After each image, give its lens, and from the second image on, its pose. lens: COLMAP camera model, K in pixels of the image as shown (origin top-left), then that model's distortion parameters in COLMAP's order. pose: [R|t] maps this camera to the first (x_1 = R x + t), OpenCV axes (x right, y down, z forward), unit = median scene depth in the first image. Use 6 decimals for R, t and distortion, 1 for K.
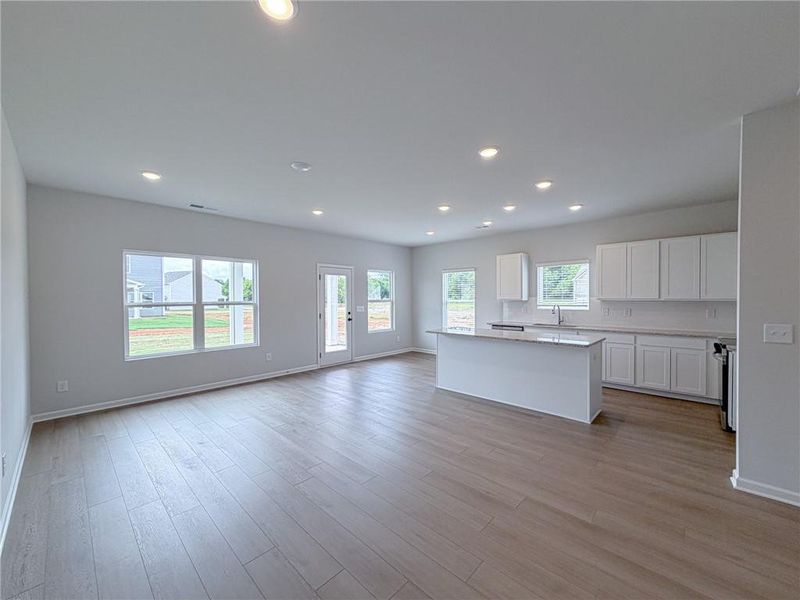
lens RADIAL K [[324.8, 0, 398.7], [0, 324.8, 301.2], [0, 0, 1]] dist [0.002761, -0.000576]
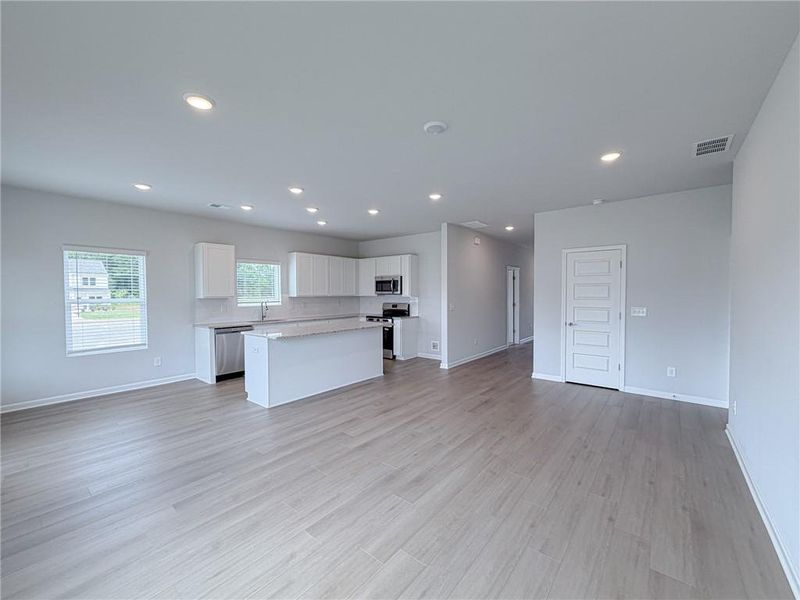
lens RADIAL K [[324.8, 0, 401.7], [0, 324.8, 297.0], [0, 0, 1]] dist [0.002761, -0.000576]
pose [[-0.081150, -0.008482, 0.996666, -0.747415], [0.015171, 0.999837, 0.009745, -0.008060], [-0.996586, 0.015912, -0.081008, 0.795047]]
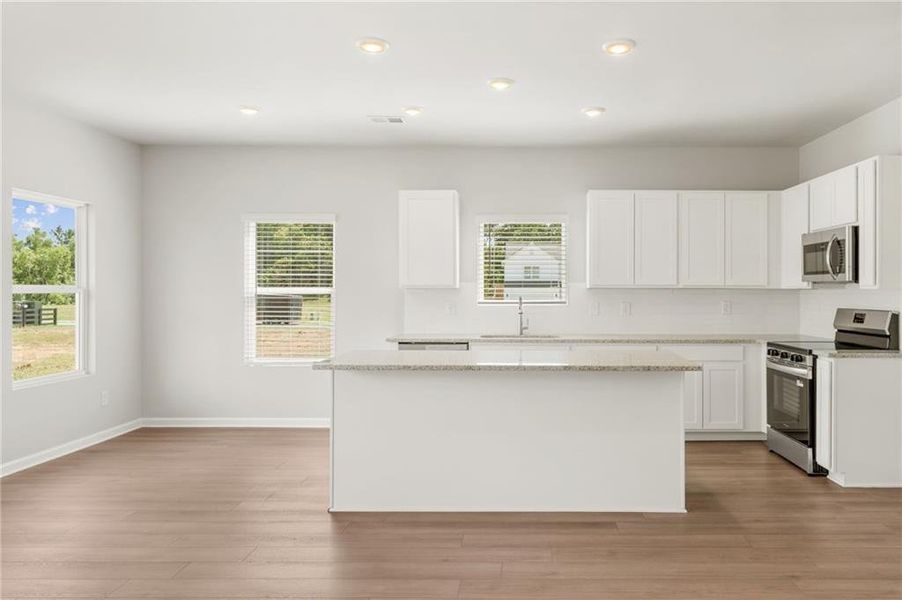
lens RADIAL K [[636.9, 0, 528.7], [0, 636.9, 284.5], [0, 0, 1]] dist [0.008523, -0.001669]
pose [[0.718281, 0.010111, 0.695680, -0.262602], [0.003146, 0.999837, -0.017780, 0.012564], [-0.695746, 0.014960, 0.718132, 0.320630]]
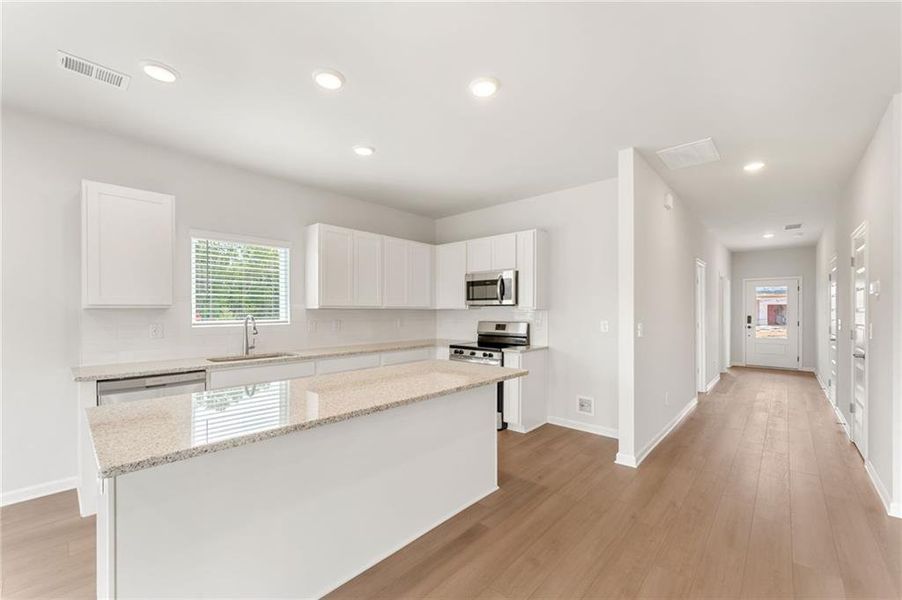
lens RADIAL K [[360.0, 0, 451.8], [0, 360.0, 309.4], [0, 0, 1]] dist [-0.001351, -0.000208]
pose [[-0.019159, 0.008771, 0.999778, -0.120313], [0.011830, 0.999894, -0.008545, 0.010197], [-0.999746, 0.011664, -0.019260, 0.851929]]
